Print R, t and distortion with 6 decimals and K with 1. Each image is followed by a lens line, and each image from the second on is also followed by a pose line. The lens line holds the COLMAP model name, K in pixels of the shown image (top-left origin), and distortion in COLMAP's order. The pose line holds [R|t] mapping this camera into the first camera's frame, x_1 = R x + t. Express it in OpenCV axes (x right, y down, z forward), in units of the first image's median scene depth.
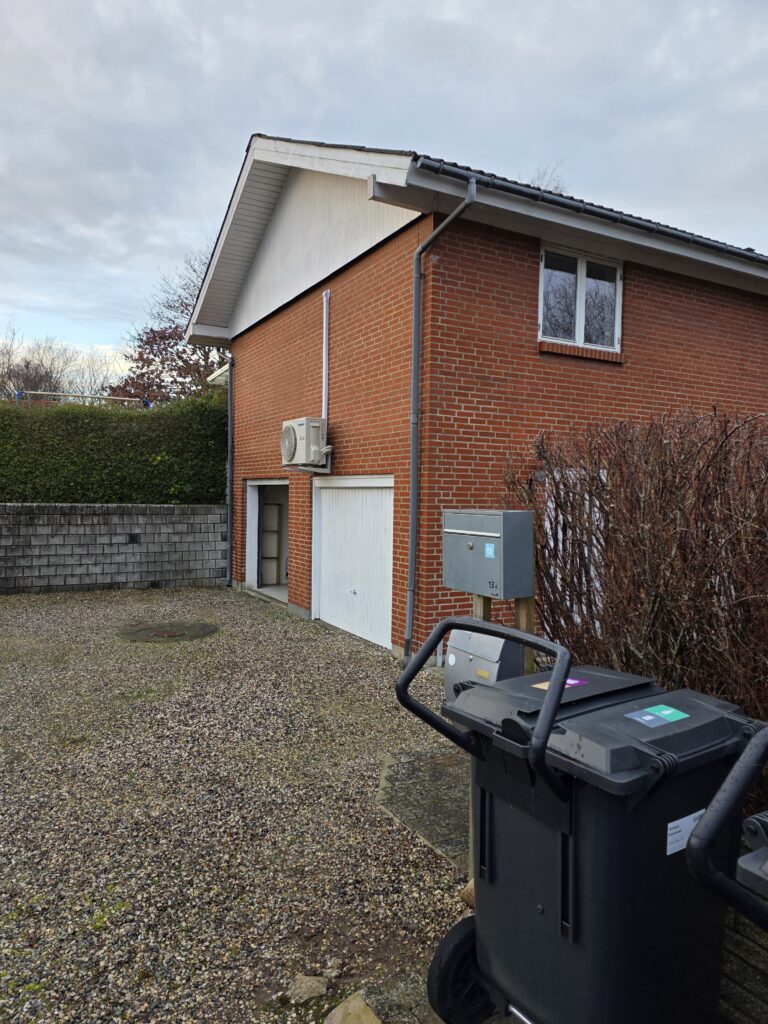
lens RADIAL K [[701.2, 0, 389.2], [0, 701.2, 516.3], [0, 0, 1]] dist [0.036556, -0.040023]
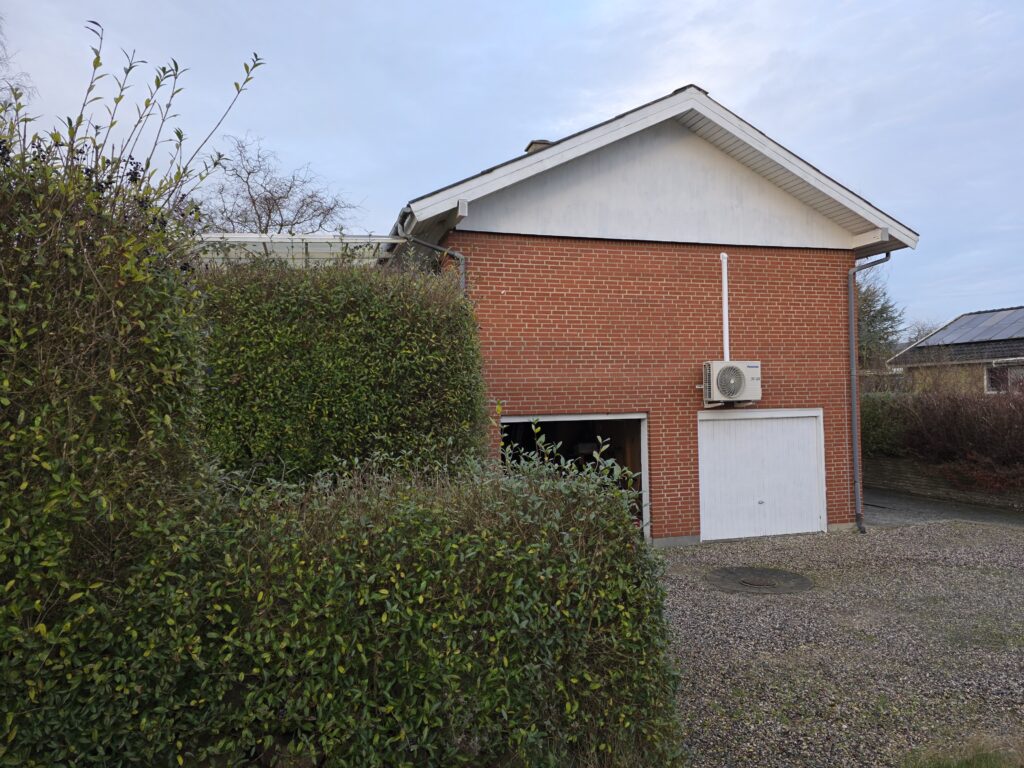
lens RADIAL K [[701.2, 0, 512.0], [0, 701.2, 384.0], [0, 0, 1]] dist [0.036556, -0.040023]
pose [[0.226021, 0.010688, 0.974064, -1.352650], [0.056741, 0.998098, -0.024118, -0.095517], [-0.972468, 0.060721, 0.224985, 1.126350]]
